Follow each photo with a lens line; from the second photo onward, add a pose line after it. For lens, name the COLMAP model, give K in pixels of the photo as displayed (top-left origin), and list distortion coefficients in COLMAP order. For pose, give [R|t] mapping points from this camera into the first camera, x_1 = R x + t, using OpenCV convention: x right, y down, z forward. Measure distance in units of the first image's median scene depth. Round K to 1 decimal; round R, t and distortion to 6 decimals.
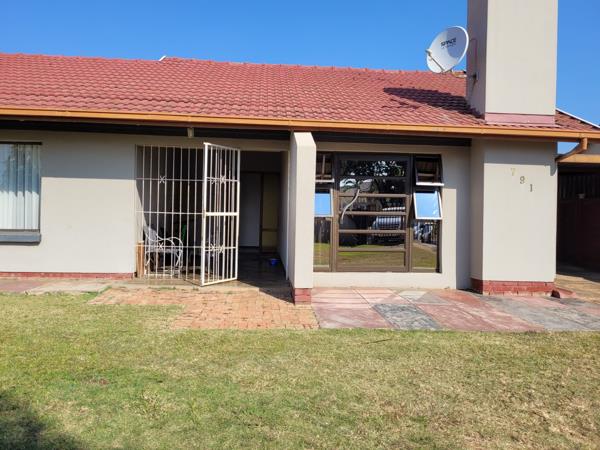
lens RADIAL K [[448.7, 0, 297.0], [0, 448.7, 211.3], [0, 0, 1]] dist [0.047095, -0.039551]
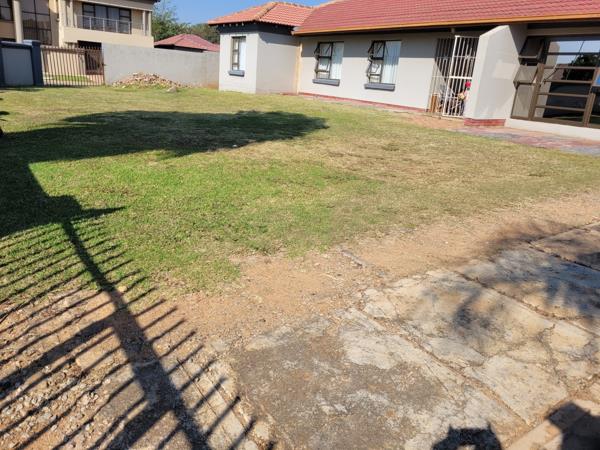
lens RADIAL K [[448.7, 0, 292.4], [0, 448.7, 208.4], [0, 0, 1]] dist [0.047095, -0.039551]
pose [[0.483896, 0.266324, -0.833616, 1.149557], [-0.060773, 0.960495, 0.271582, 0.058461], [0.873013, -0.080757, 0.480965, -0.494079]]
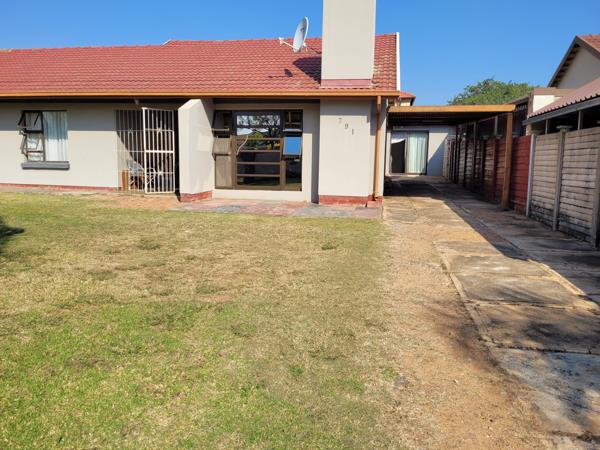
lens RADIAL K [[448.7, 0, 302.9], [0, 448.7, 214.9], [0, 0, 1]] dist [0.047095, -0.039551]
pose [[0.965623, 0.027528, -0.258486, 0.781113], [0.003361, 0.992972, 0.118303, 0.043722], [0.259926, -0.115105, 0.958744, -0.471648]]
